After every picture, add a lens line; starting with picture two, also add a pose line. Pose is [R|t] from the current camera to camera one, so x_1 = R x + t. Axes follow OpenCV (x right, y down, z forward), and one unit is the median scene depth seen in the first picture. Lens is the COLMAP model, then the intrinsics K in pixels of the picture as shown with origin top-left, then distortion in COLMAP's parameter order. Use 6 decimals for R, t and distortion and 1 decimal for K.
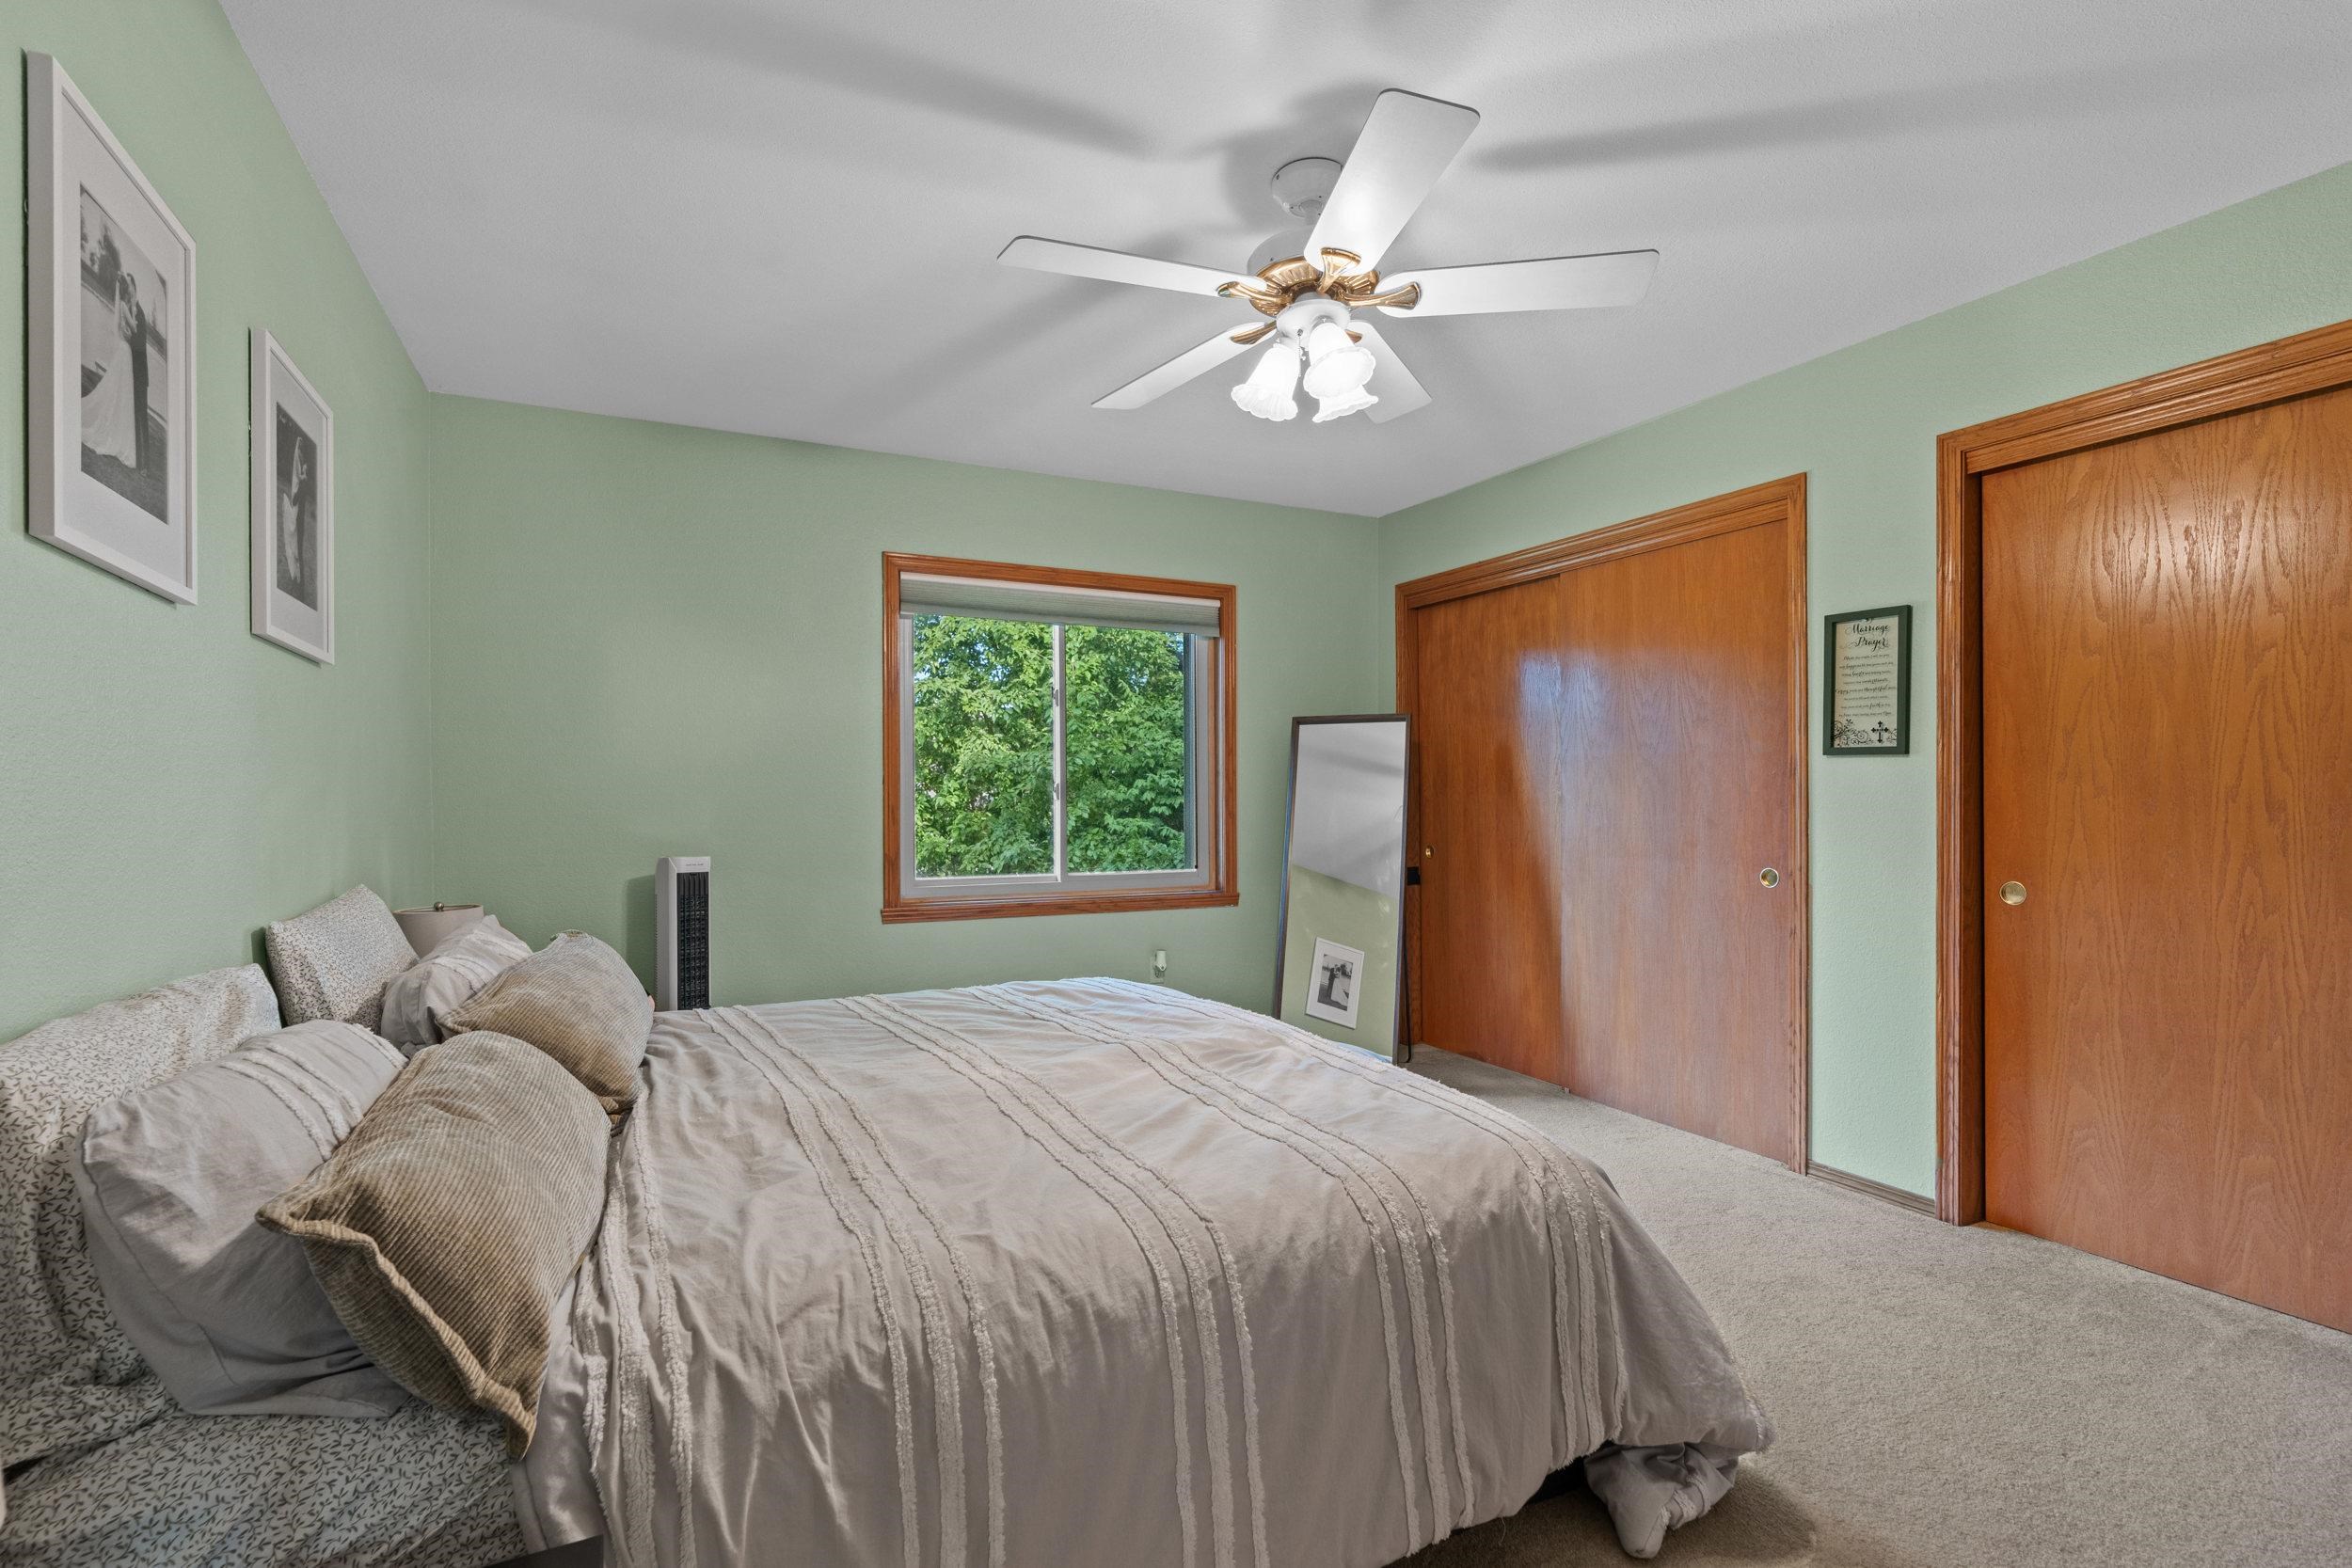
lens RADIAL K [[1060.7, 0, 1108.1], [0, 1060.7, 777.2], [0, 0, 1]] dist [-0.010645, 0.003732]
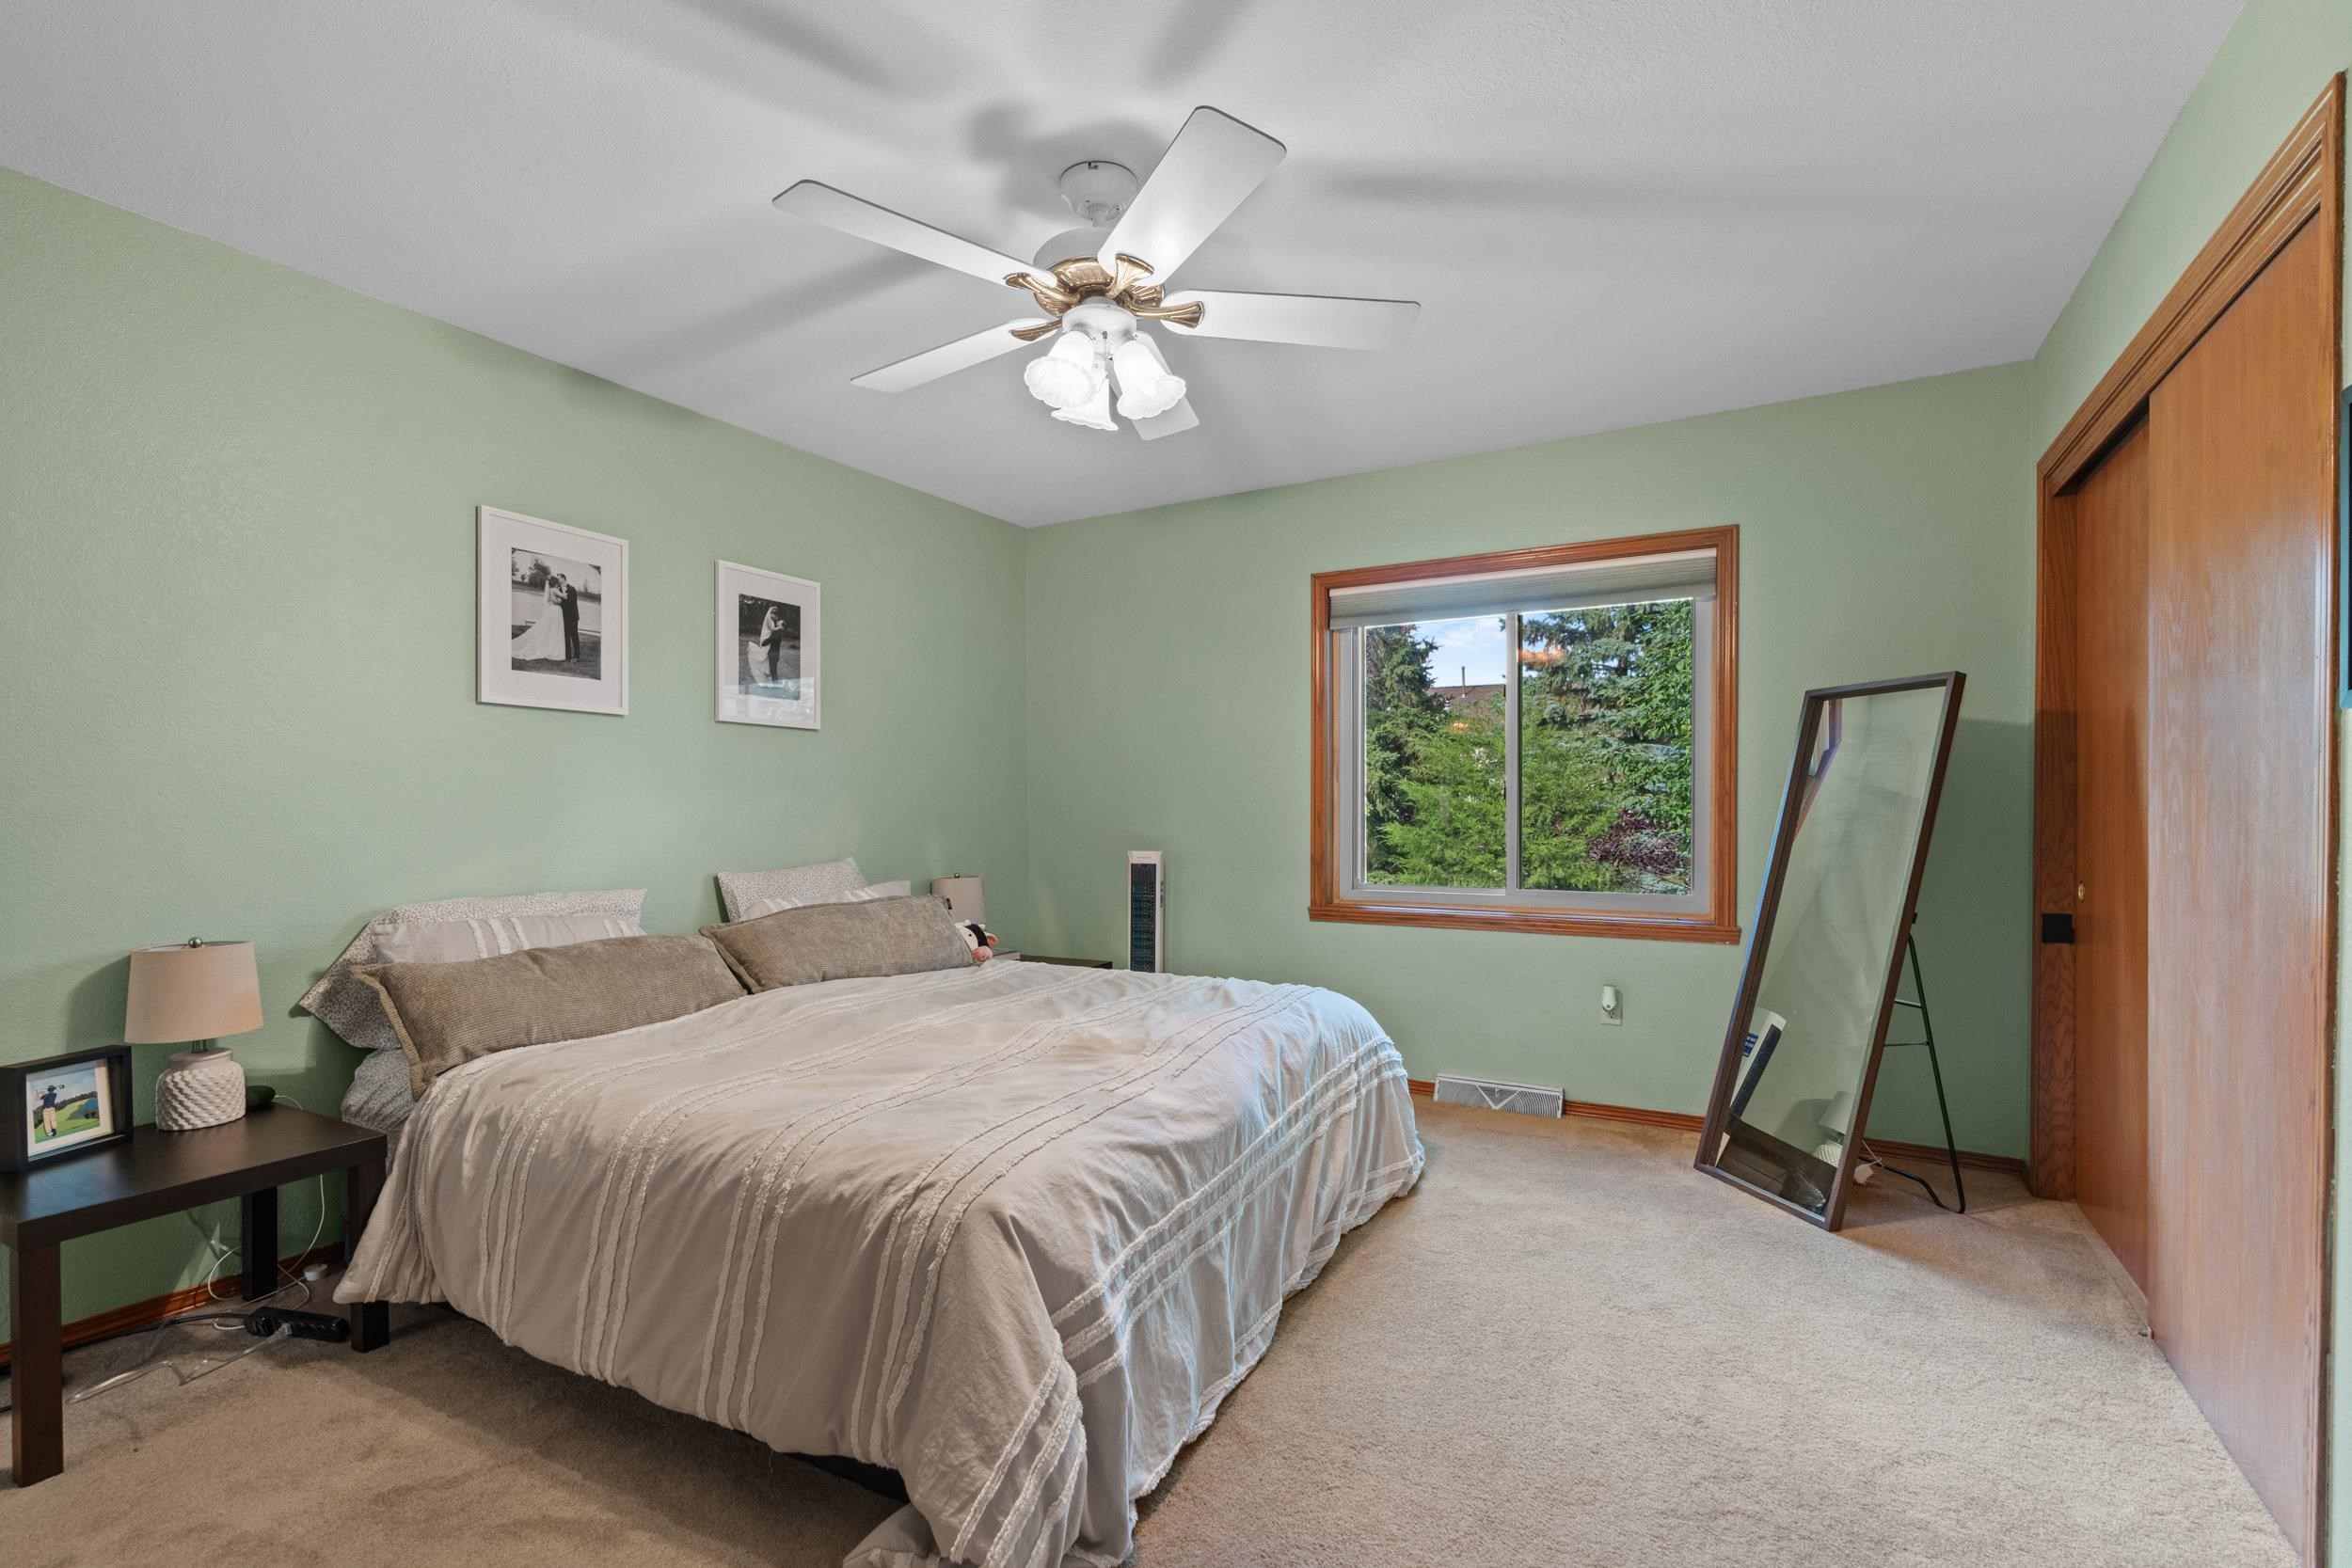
lens RADIAL K [[1060.7, 0, 1183.5], [0, 1060.7, 798.8], [0, 0, 1]] dist [-0.010645, 0.003732]
pose [[0.579210, -0.004440, -0.815167, 0.989683], [0.019805, 0.999767, 0.008627, 0.004081], [0.814938, -0.021141, 0.579162, 0.457235]]
